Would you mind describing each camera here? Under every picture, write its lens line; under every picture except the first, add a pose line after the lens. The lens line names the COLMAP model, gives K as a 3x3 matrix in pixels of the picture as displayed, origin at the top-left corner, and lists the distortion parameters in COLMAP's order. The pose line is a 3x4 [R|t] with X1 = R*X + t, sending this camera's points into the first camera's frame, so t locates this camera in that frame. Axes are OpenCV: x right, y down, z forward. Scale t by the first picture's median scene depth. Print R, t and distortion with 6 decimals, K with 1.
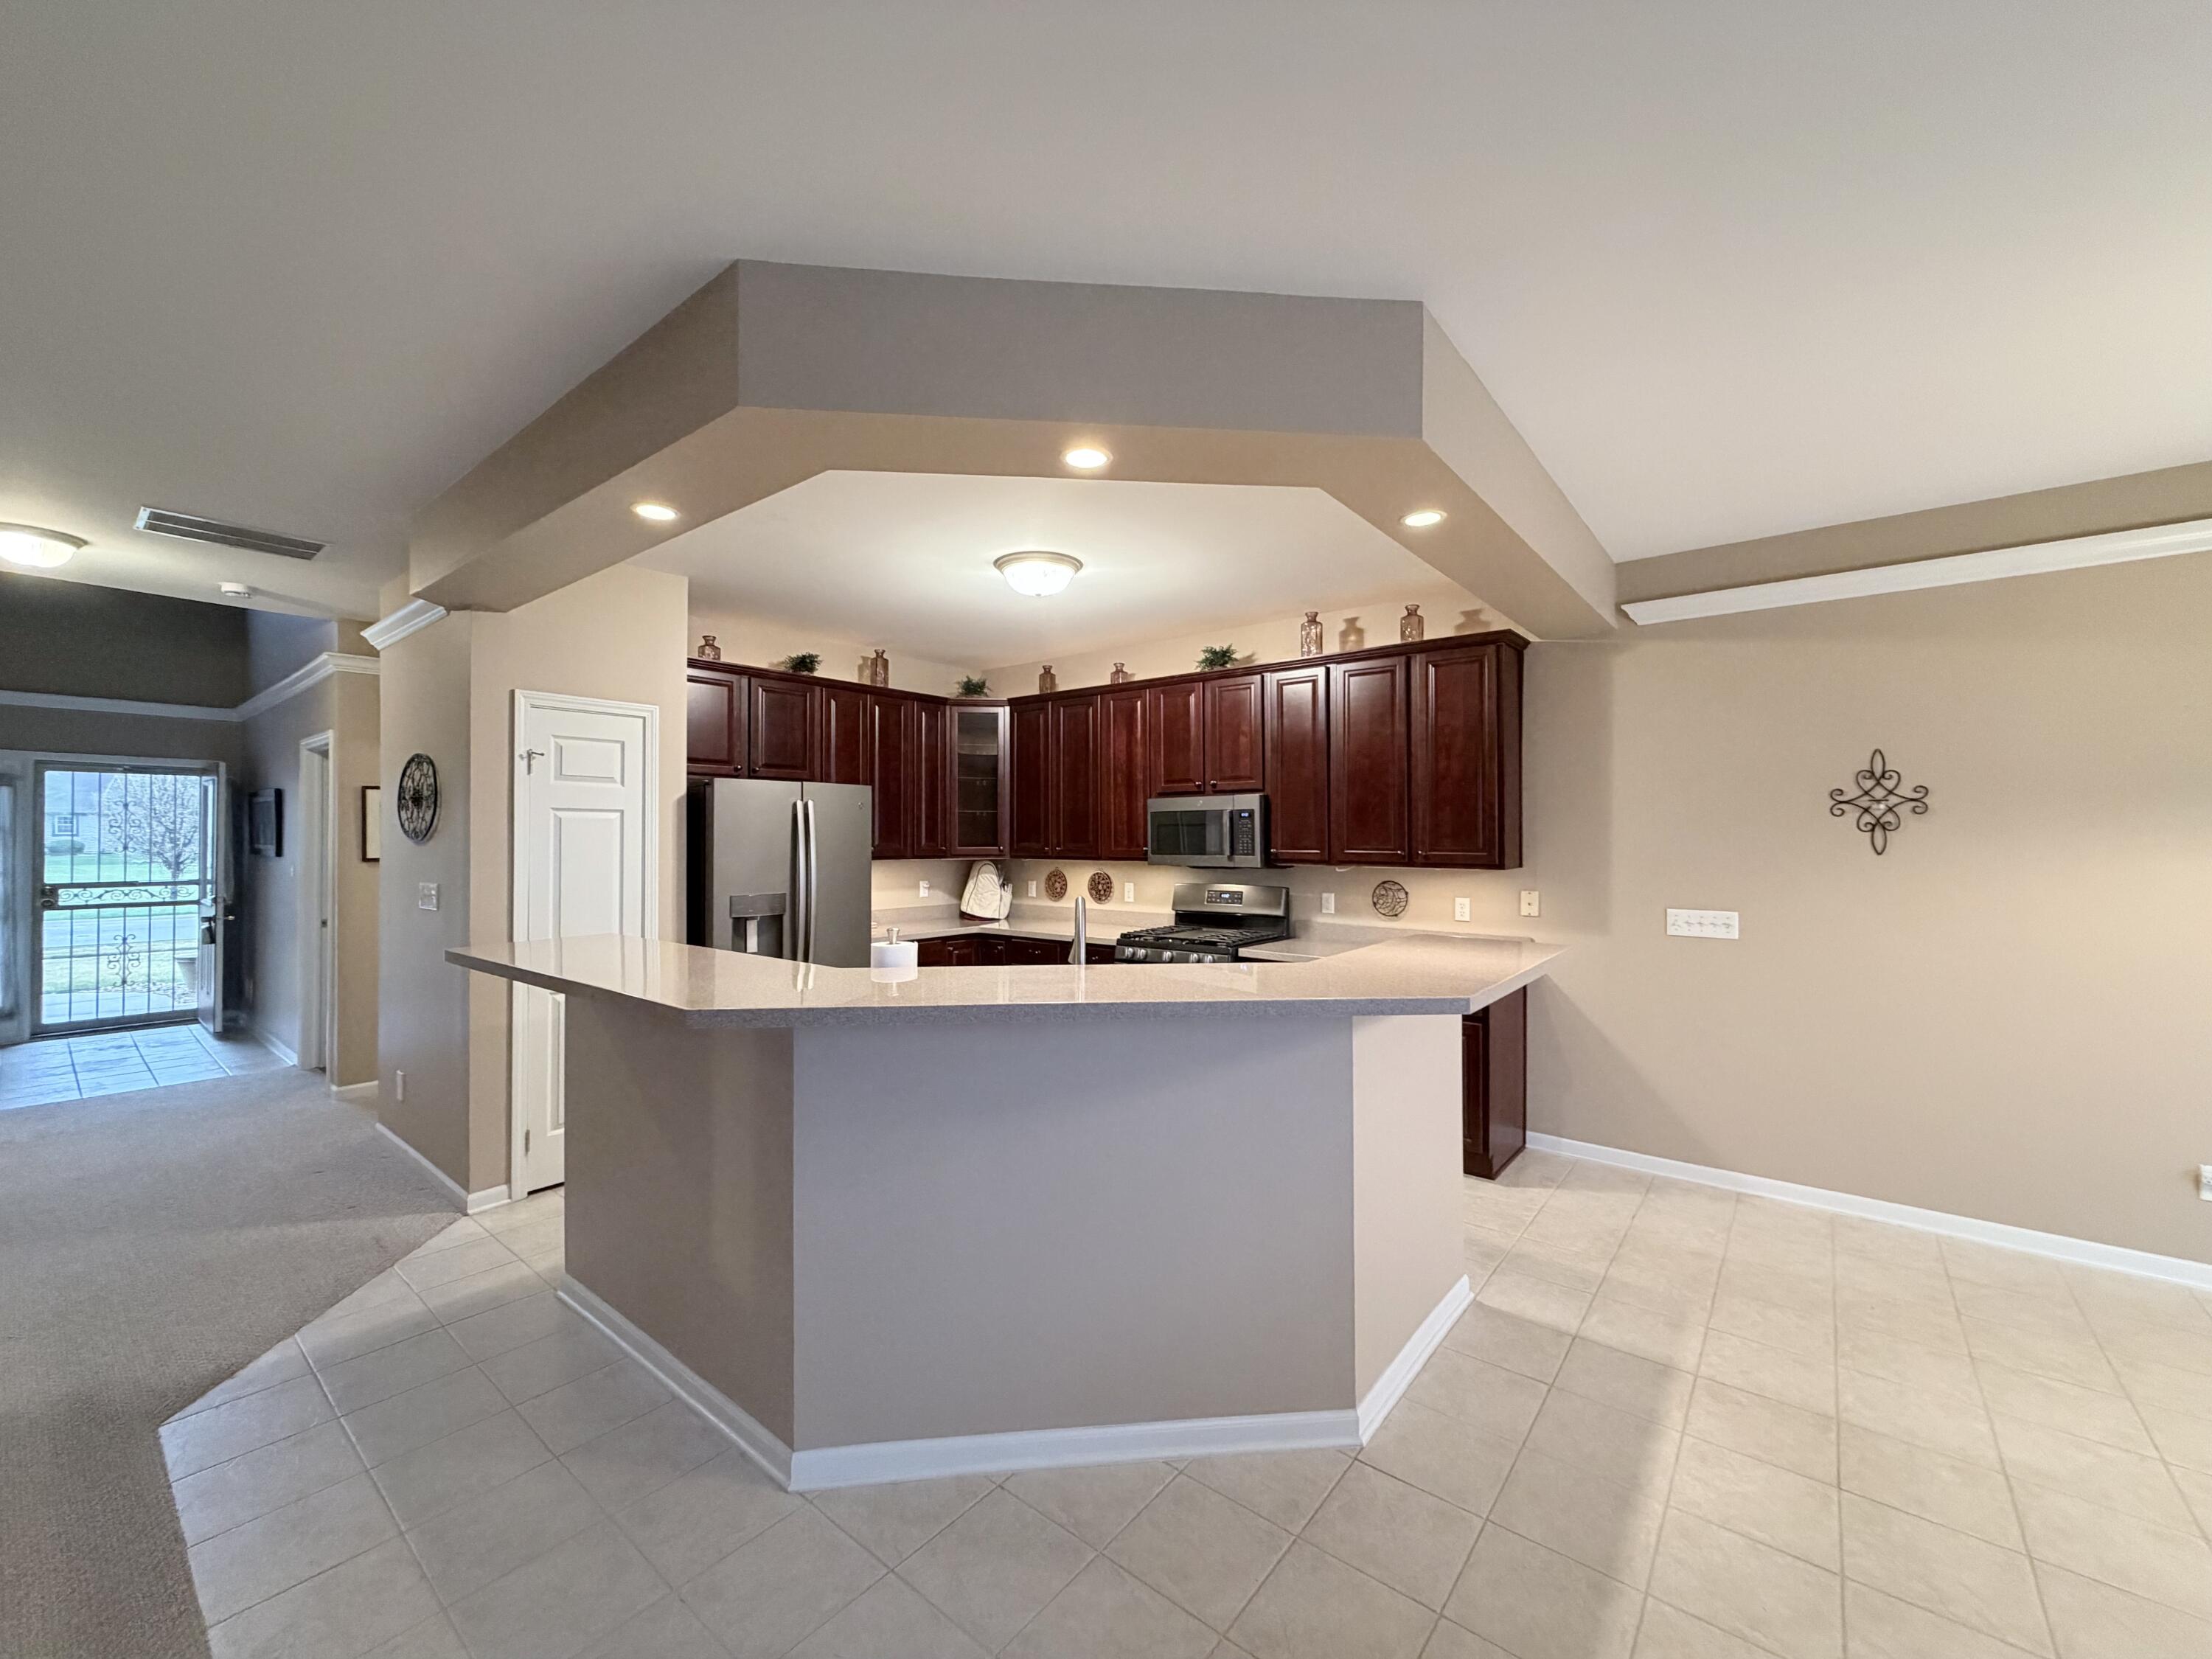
lens RADIAL K [[877.9, 0, 1106.0], [0, 877.9, 829.5], [0, 0, 1]] dist [-0.000644, -0.000014]
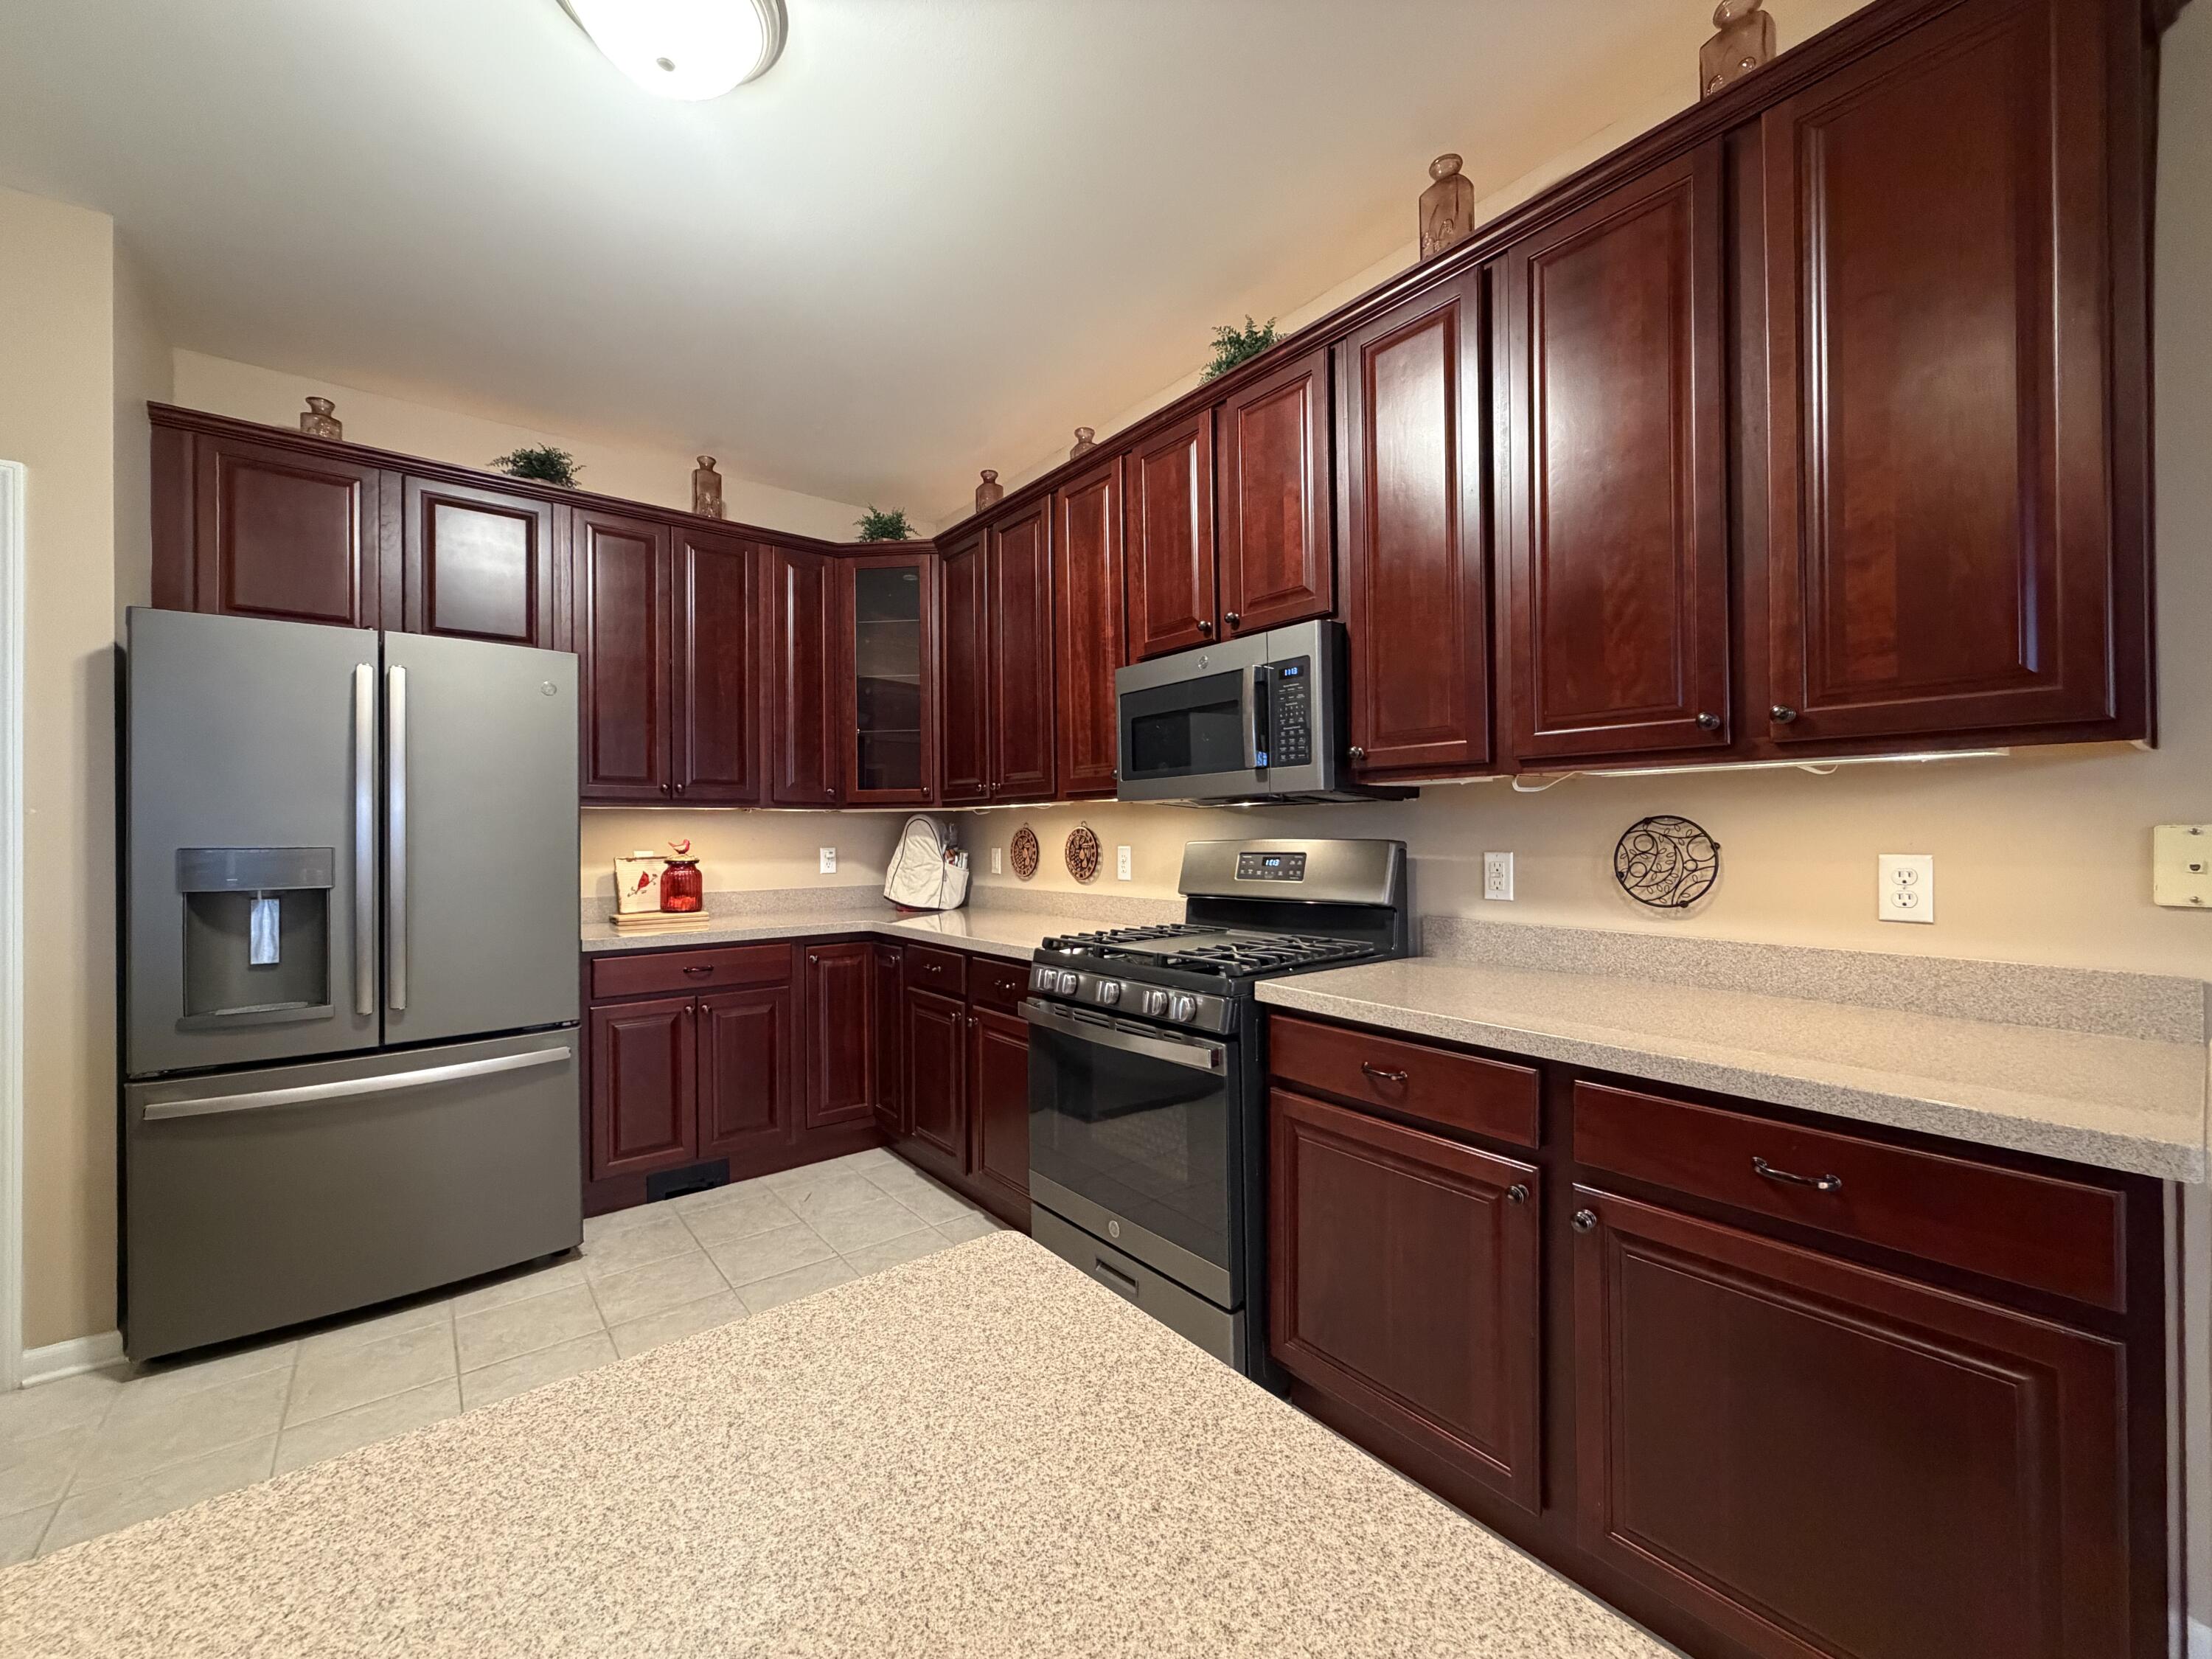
lens RADIAL K [[880.7, 0, 1103.5], [0, 880.7, 834.7], [0, 0, 1]] dist [0.000417, 0.000107]
pose [[0.975720, -0.007598, -0.218891, 0.154456], [0.009595, 0.999921, 0.008065, 0.056735], [0.218813, -0.009969, 0.975716, 0.523167]]
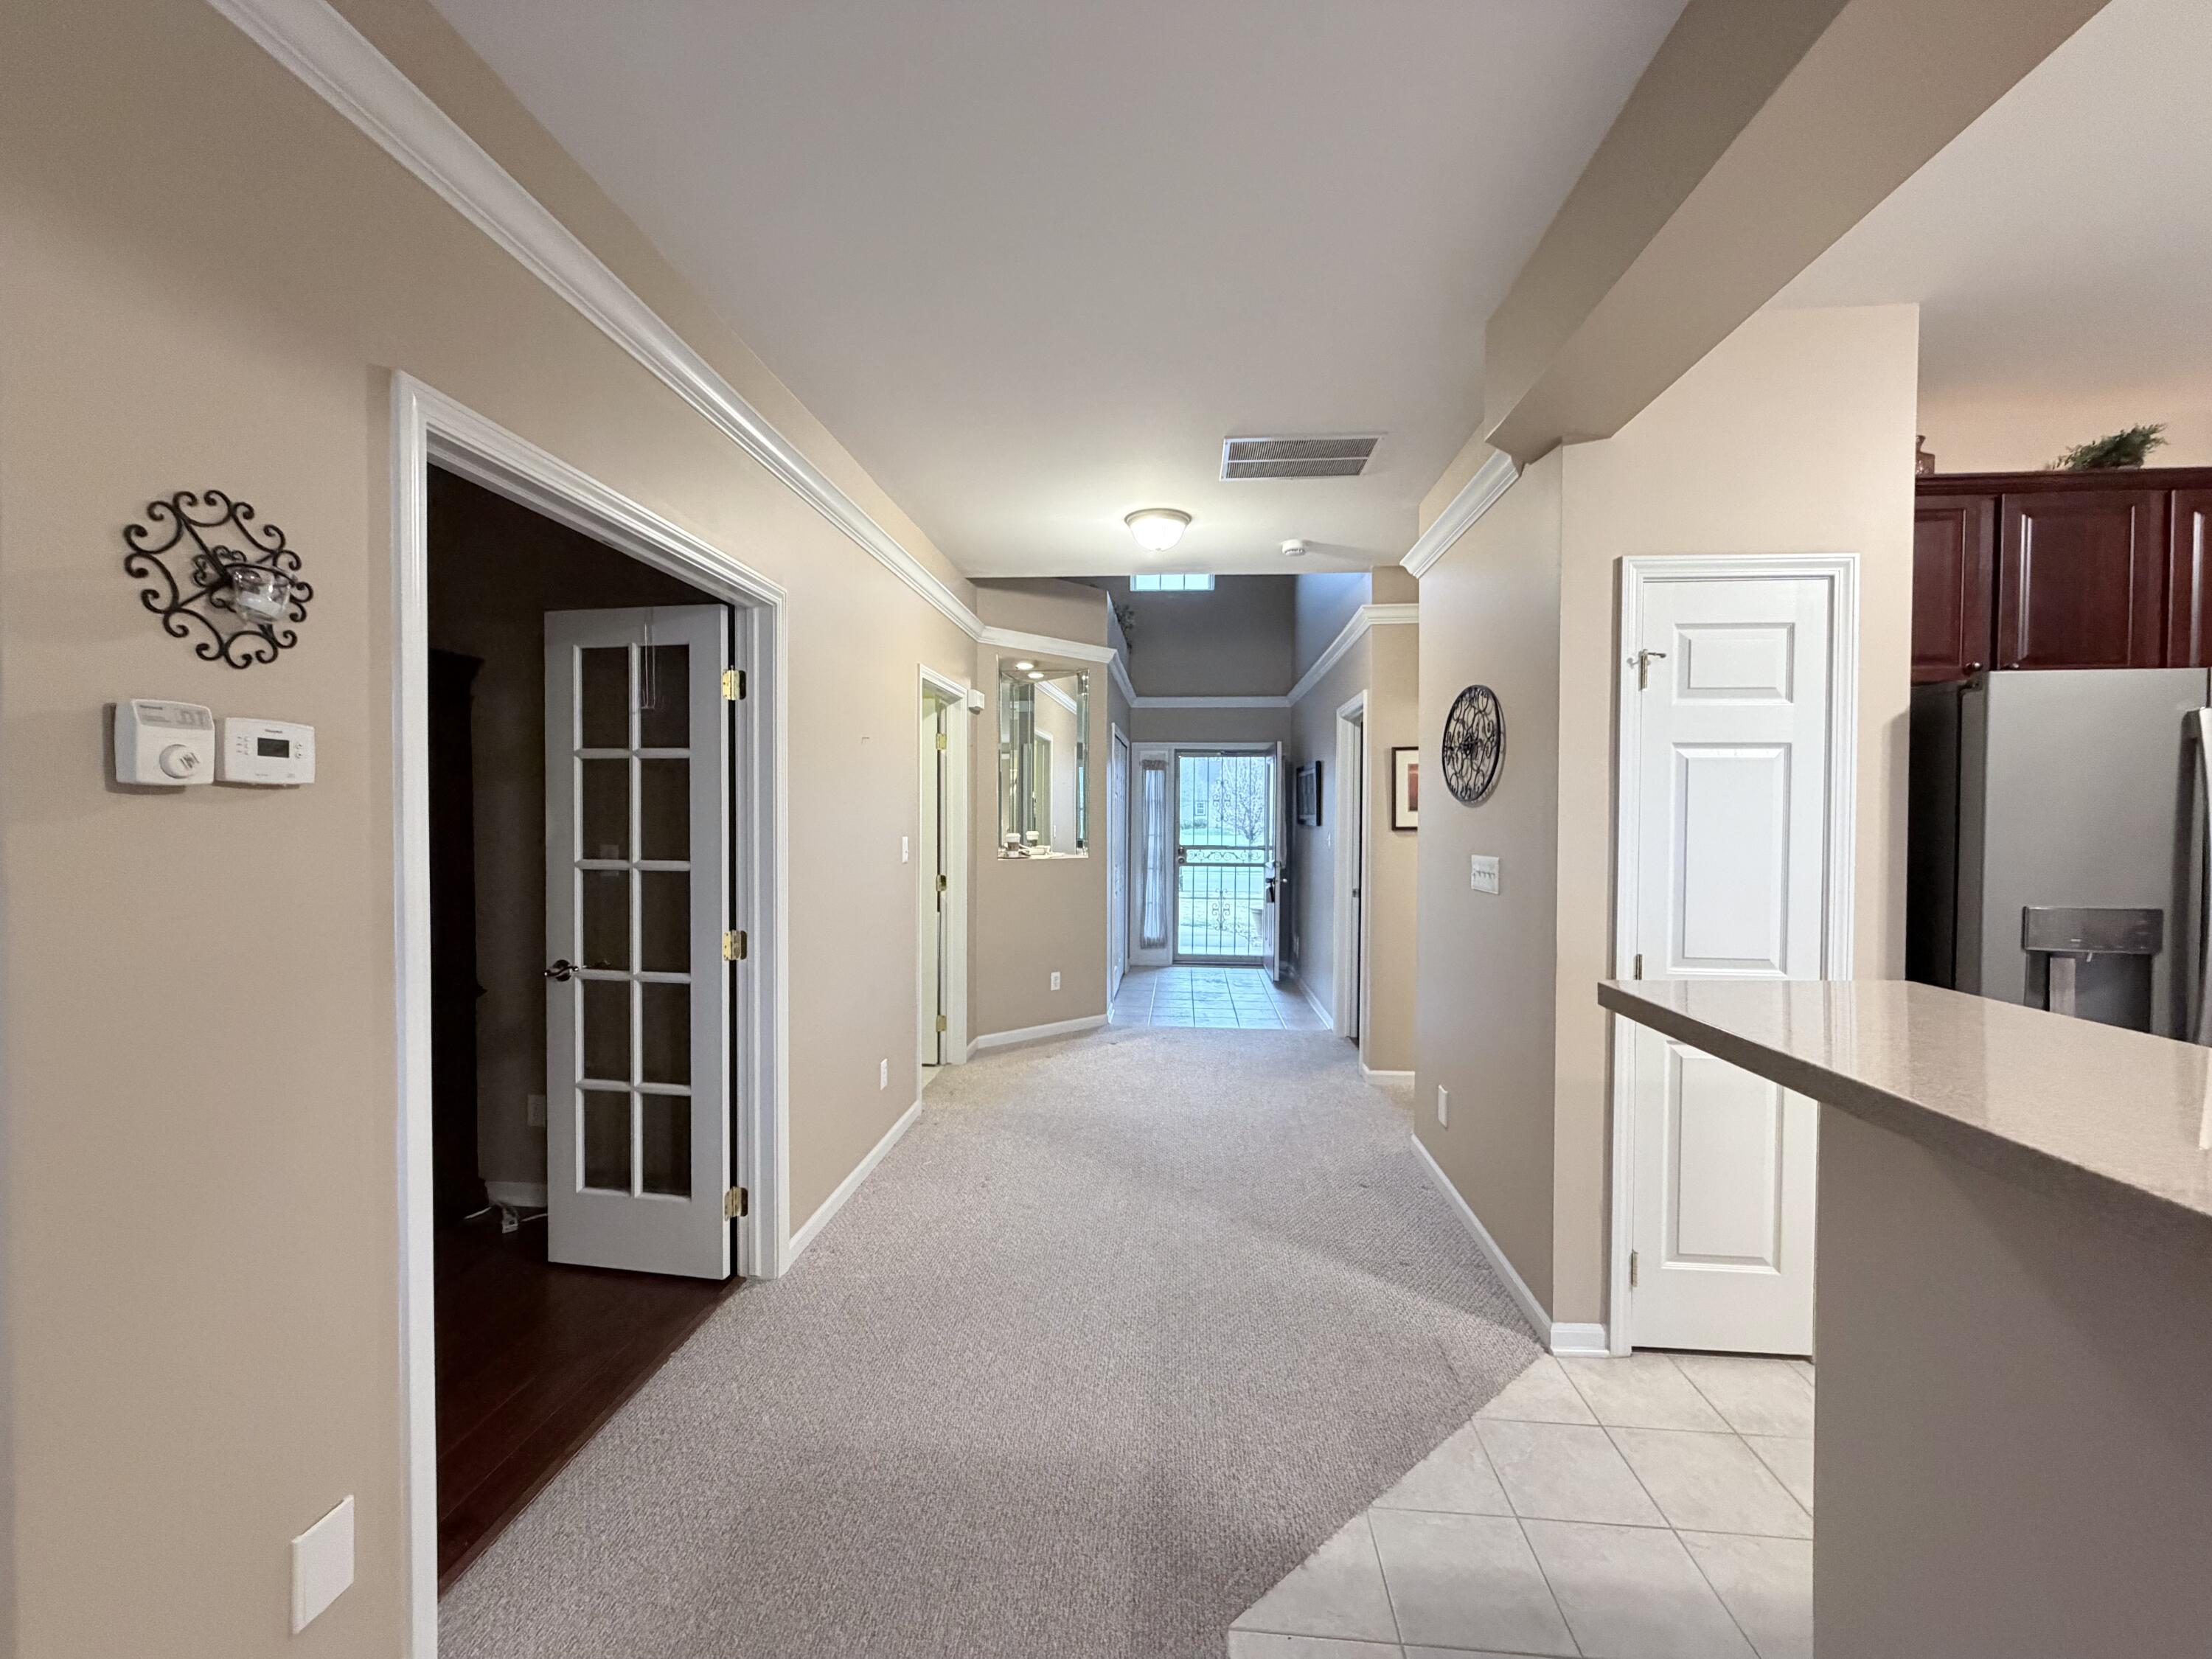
lens RADIAL K [[880.7, 0, 1103.5], [0, 880.7, 834.7], [0, 0, 1]] dist [0.000417, 0.000107]
pose [[0.556021, 0.019851, -0.830931, -0.251673], [0.001914, 0.999682, 0.025164, 0.017613], [0.831166, -0.015582, 0.555806, 0.239355]]
